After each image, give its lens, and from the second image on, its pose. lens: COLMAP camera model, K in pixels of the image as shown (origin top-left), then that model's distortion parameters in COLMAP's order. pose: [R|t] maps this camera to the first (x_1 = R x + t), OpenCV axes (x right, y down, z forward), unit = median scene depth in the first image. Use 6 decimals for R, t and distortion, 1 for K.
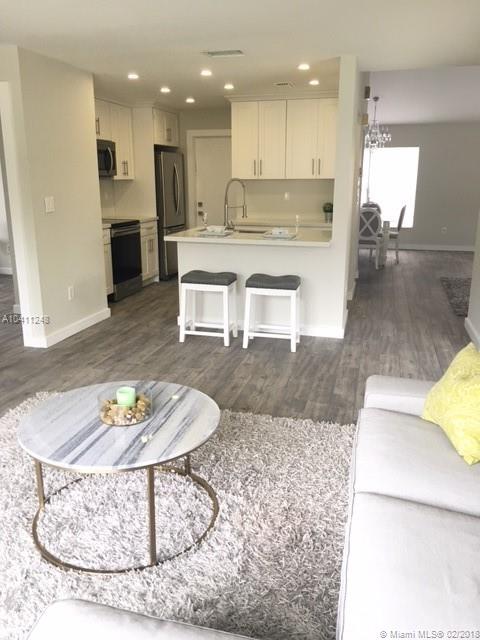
lens RADIAL K [[539.4, 0, 240.6], [0, 539.4, 320.0], [0, 0, 1]] dist [0.049687, -0.083550]
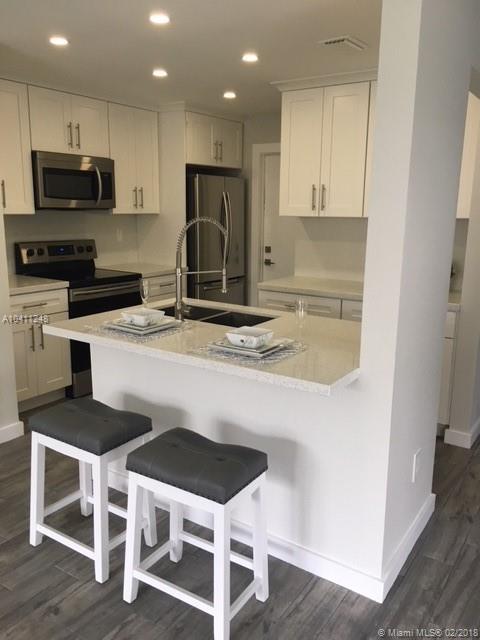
lens RADIAL K [[539.4, 0, 238.8], [0, 539.4, 321.7], [0, 0, 1]] dist [0.049687, -0.083550]
pose [[0.943799, 0.080826, -0.320484, 0.156211], [-0.096590, 0.994758, -0.033571, -0.120666], [0.316090, 0.062640, 0.946659, 0.428320]]
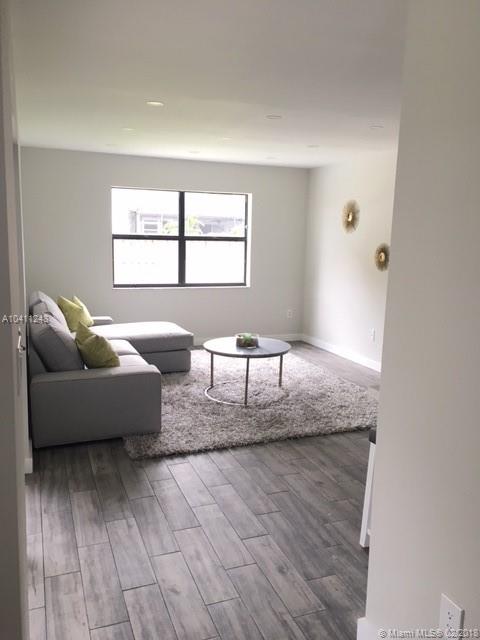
lens RADIAL K [[539.4, 0, 240.7], [0, 539.4, 320.4], [0, 0, 1]] dist [0.049687, -0.083550]
pose [[-0.821914, 0.072639, -0.564962, 0.365809], [-0.158711, 0.923353, 0.349613, -0.242644], [0.547055, 0.377018, -0.747388, 0.899155]]
